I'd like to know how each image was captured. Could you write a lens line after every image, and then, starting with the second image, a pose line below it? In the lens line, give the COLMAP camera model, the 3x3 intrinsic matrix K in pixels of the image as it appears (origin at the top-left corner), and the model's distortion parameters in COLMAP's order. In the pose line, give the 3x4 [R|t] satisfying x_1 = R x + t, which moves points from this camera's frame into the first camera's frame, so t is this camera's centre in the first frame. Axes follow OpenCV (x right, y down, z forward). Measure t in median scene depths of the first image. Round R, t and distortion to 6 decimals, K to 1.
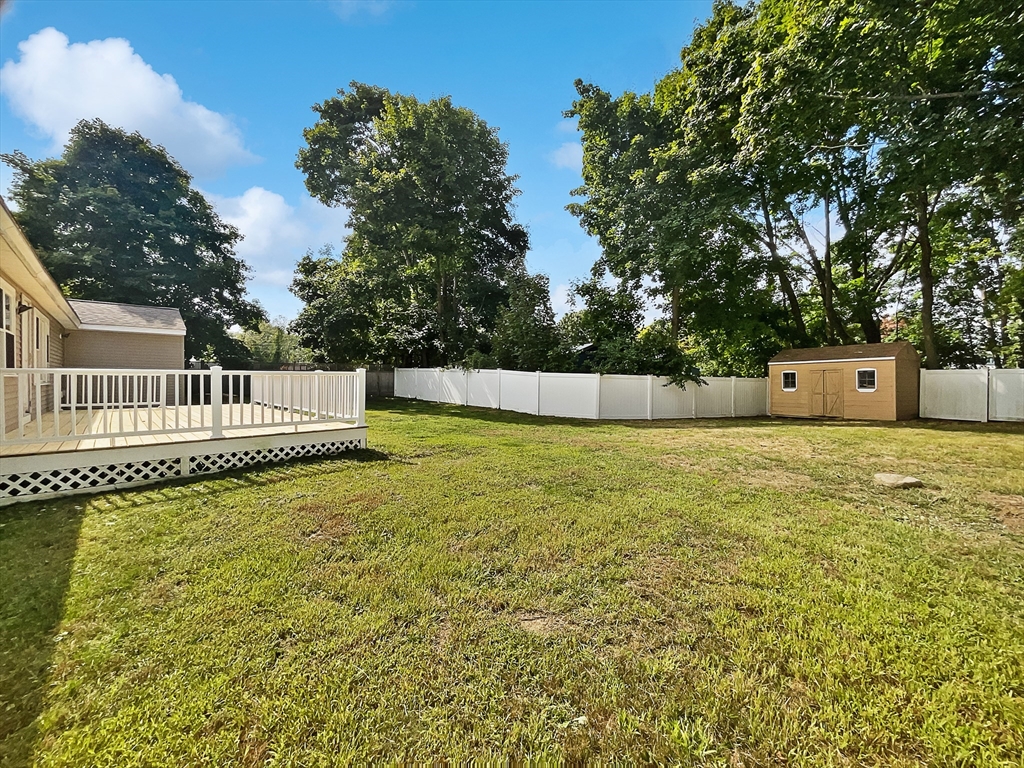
lens RADIAL K [[410.3, 0, 512.0], [0, 410.3, 384.0], [0, 0, 1]] dist [-0.000256, -0.000117]
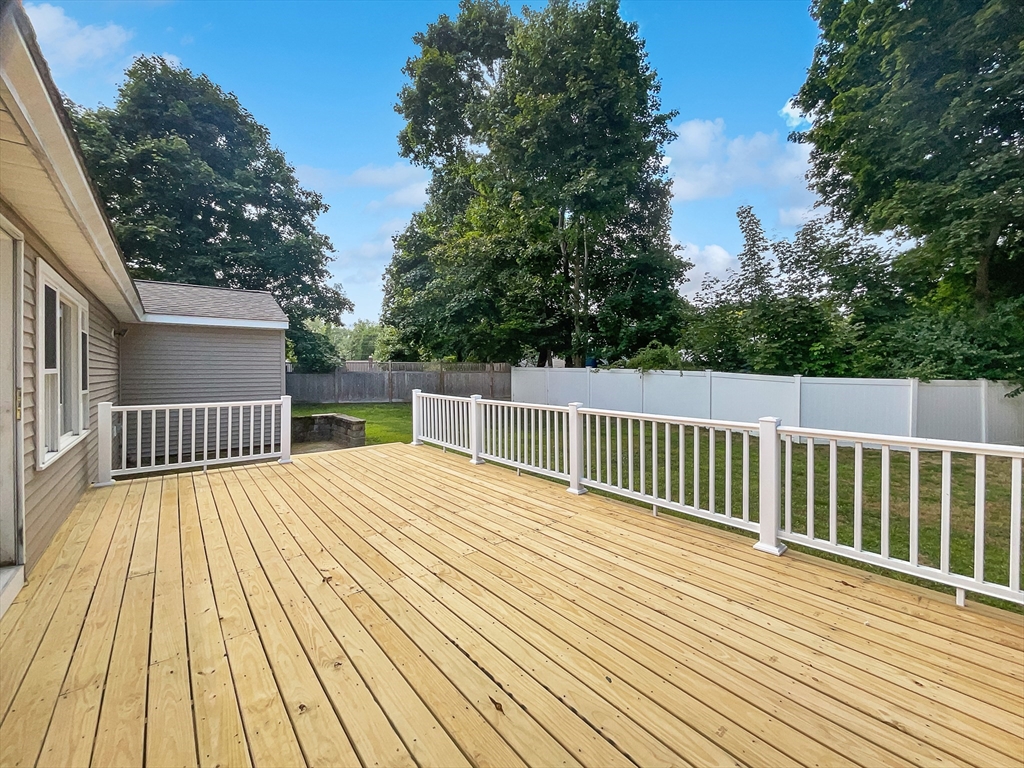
lens RADIAL K [[410.7, 0, 511.0], [0, 410.7, 373.7], [0, 0, 1]] dist [-0.001336, -0.000049]
pose [[0.997187, -0.009674, -0.074331, -0.257405], [0.009658, 0.999953, -0.000569, -0.028081], [0.074333, -0.000150, 0.997233, 0.239775]]
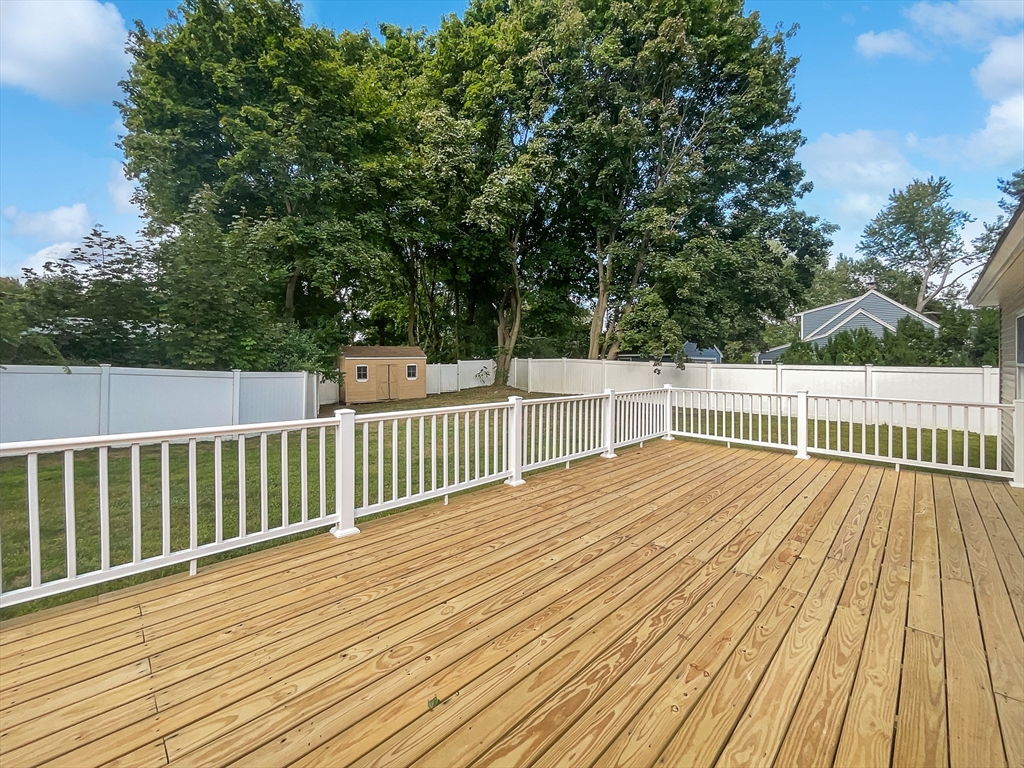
lens RADIAL K [[437.2, 0, 513.4], [0, 437.2, 340.5], [0, 0, 1]] dist [-0.025882, -0.000142]
pose [[-0.033508, 0.049637, 0.998205, -0.461049], [0.010857, 0.998725, -0.049298, -0.029699], [-0.999379, 0.009185, -0.034004, 0.453681]]
